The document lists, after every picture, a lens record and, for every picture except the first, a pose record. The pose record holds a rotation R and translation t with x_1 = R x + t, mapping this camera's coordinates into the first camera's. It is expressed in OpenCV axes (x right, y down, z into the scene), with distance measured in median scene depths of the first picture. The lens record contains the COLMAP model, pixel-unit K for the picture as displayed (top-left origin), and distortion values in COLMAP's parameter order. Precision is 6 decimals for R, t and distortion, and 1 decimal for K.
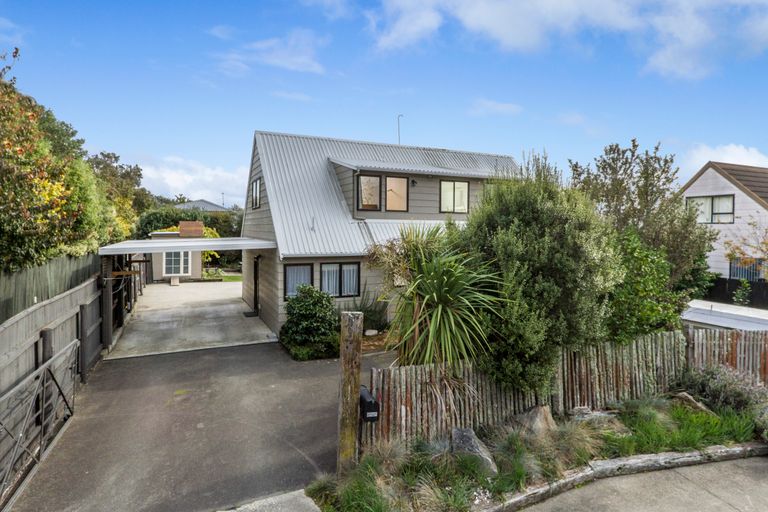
lens RADIAL K [[412.4, 0, 384.3], [0, 412.4, 231.6], [0, 0, 1]] dist [0.001285, 0.000318]
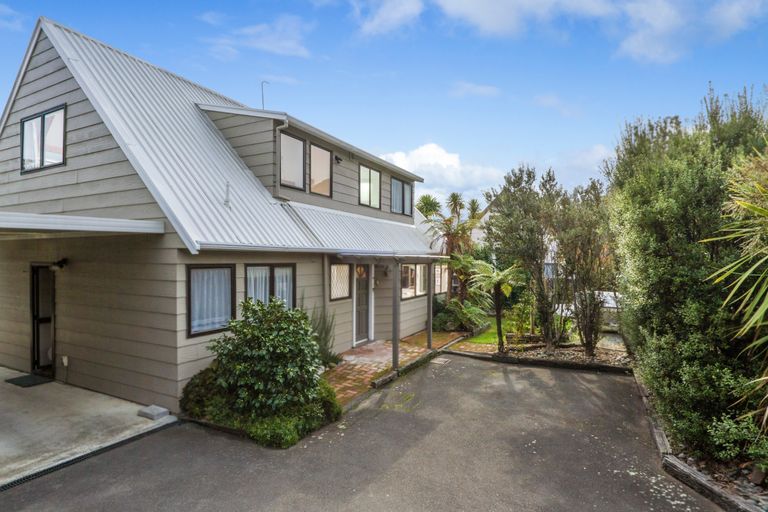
lens RADIAL K [[390.6, 0, 384.0], [0, 390.6, 256.0], [0, 0, 1]] dist [-0.000879, -0.000007]
pose [[0.789515, 0.001599, 0.613729, -0.310152], [0.010745, 0.999807, -0.016428, 0.070404], [-0.613637, 0.019565, 0.789346, 0.423819]]
